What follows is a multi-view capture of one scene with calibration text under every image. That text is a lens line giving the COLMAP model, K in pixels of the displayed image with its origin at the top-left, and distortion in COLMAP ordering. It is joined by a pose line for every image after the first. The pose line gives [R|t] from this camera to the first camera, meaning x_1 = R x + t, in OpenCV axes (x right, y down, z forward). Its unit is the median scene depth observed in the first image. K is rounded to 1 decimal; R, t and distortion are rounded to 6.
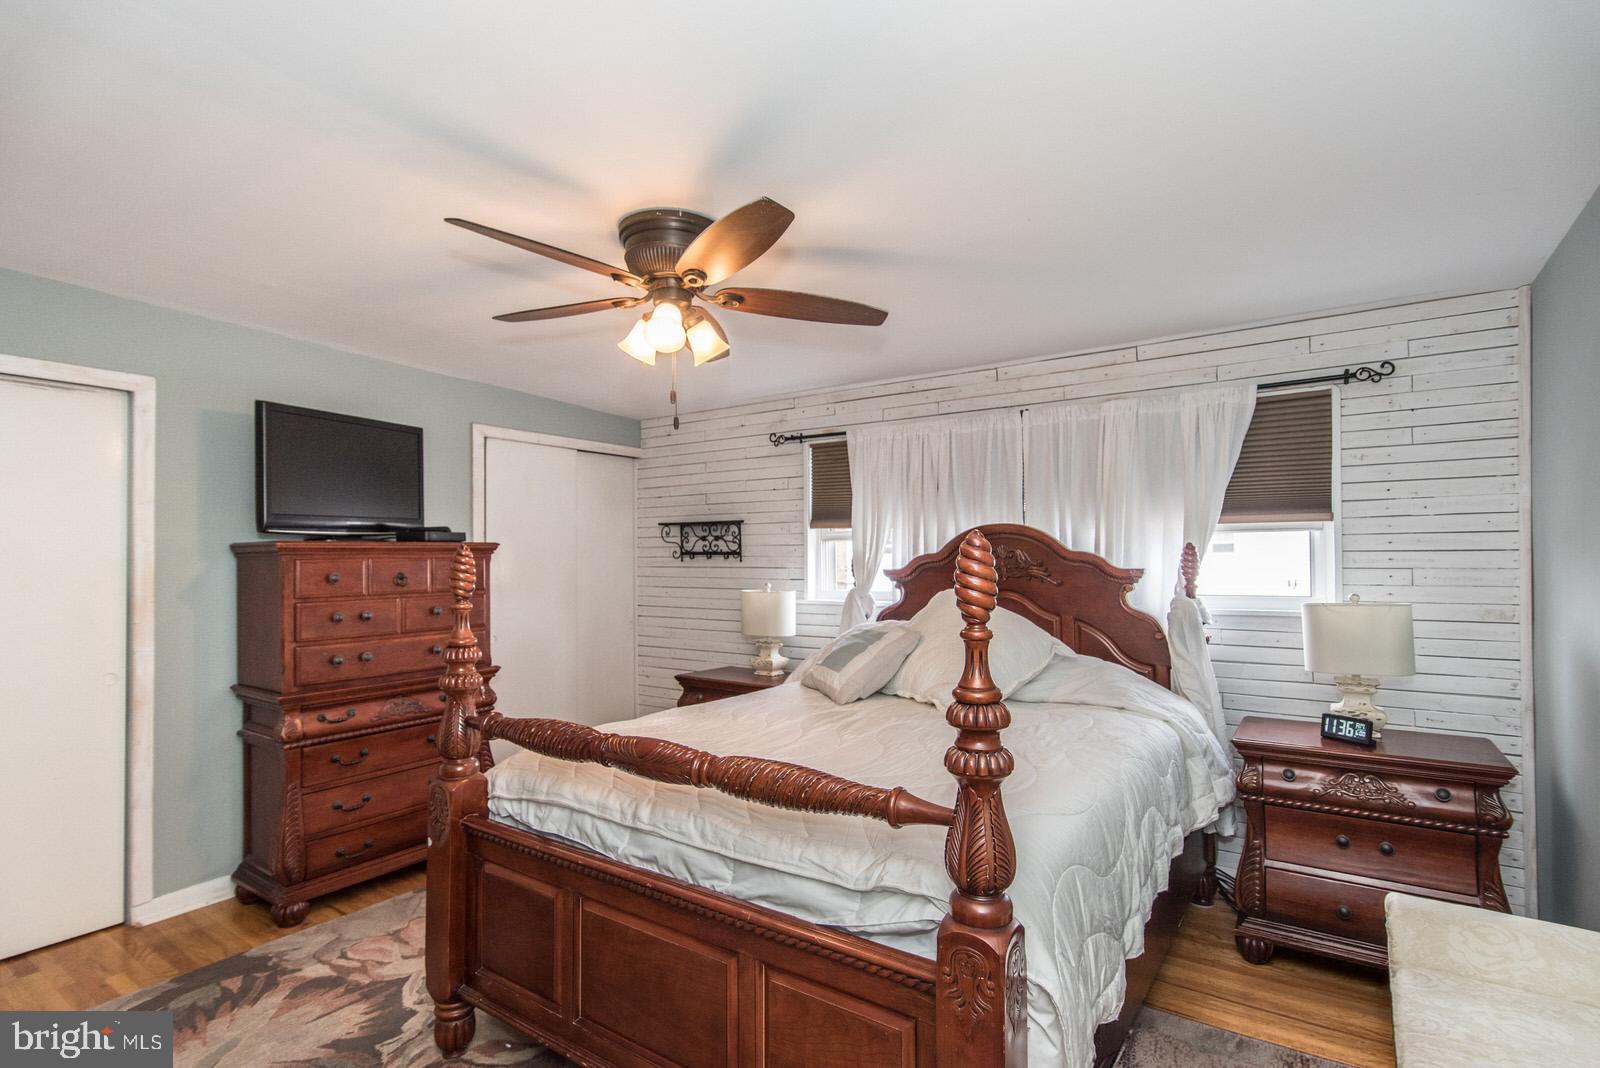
lens RADIAL K [[776.4, 0, 778.2], [0, 776.4, 537.7], [0, 0, 1]] dist [-0.001654, -0.000013]
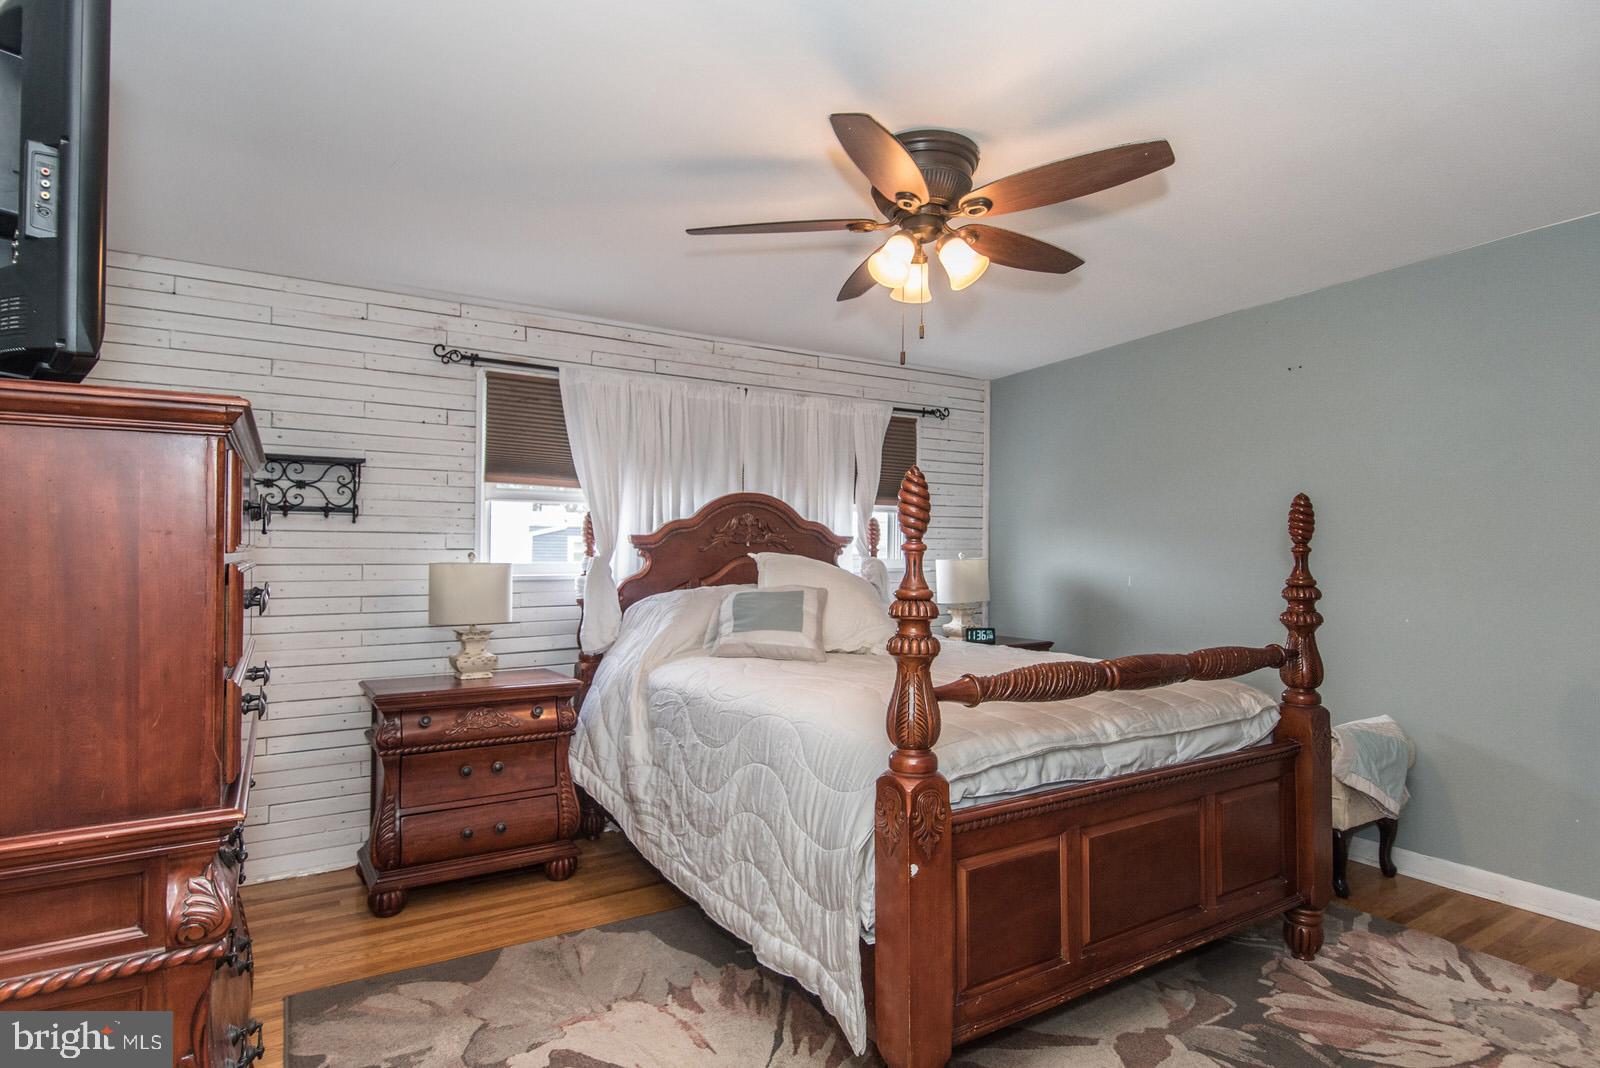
lens RADIAL K [[854.2, 0, 800.0], [0, 854.2, 534.0], [0, 0, 1]] dist [0.003348, 0.000867]
pose [[0.384075, 0.029115, 0.922843, -0.640496], [-0.025979, 0.999448, -0.020720, 0.050918], [-0.922936, -0.016016, 0.384620, 0.412677]]
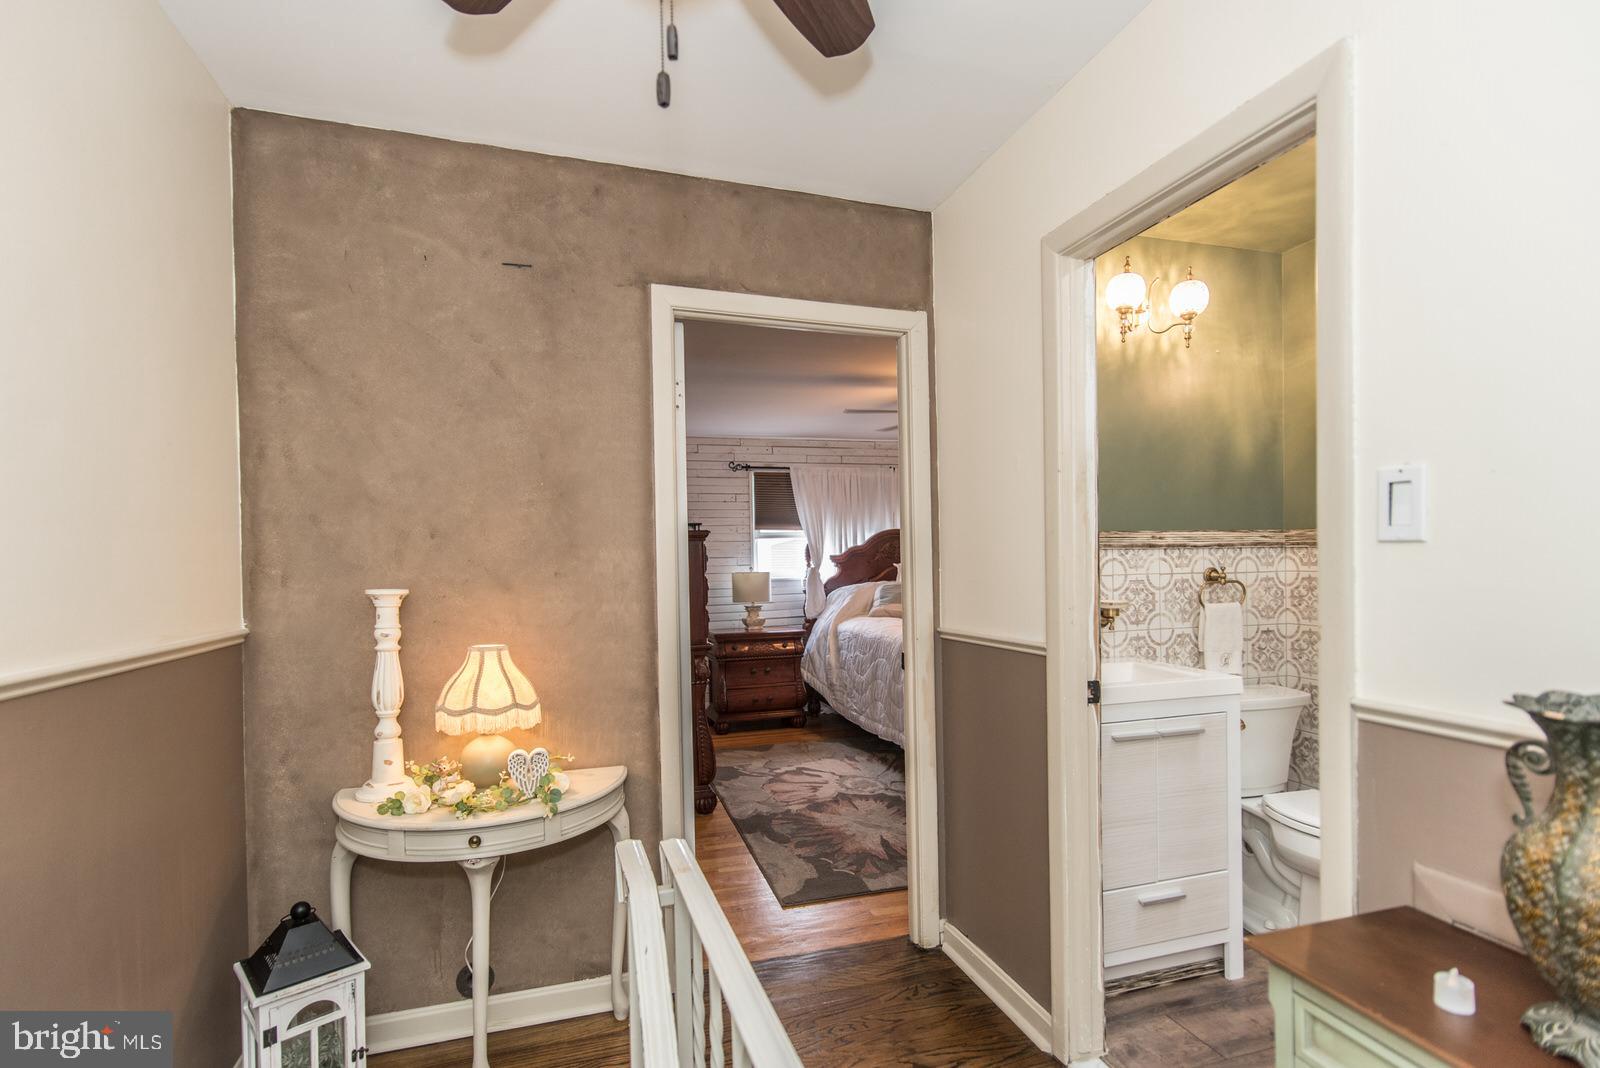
lens RADIAL K [[787.0, 0, 800.4], [0, 787.0, 570.2], [0, 0, 1]] dist [0.000307, 0.000165]
pose [[0.611173, -0.017836, 0.791296, -1.134457], [-0.000117, 0.999744, 0.022625, 0.031931], [-0.791497, -0.013920, 0.611015, 0.026329]]
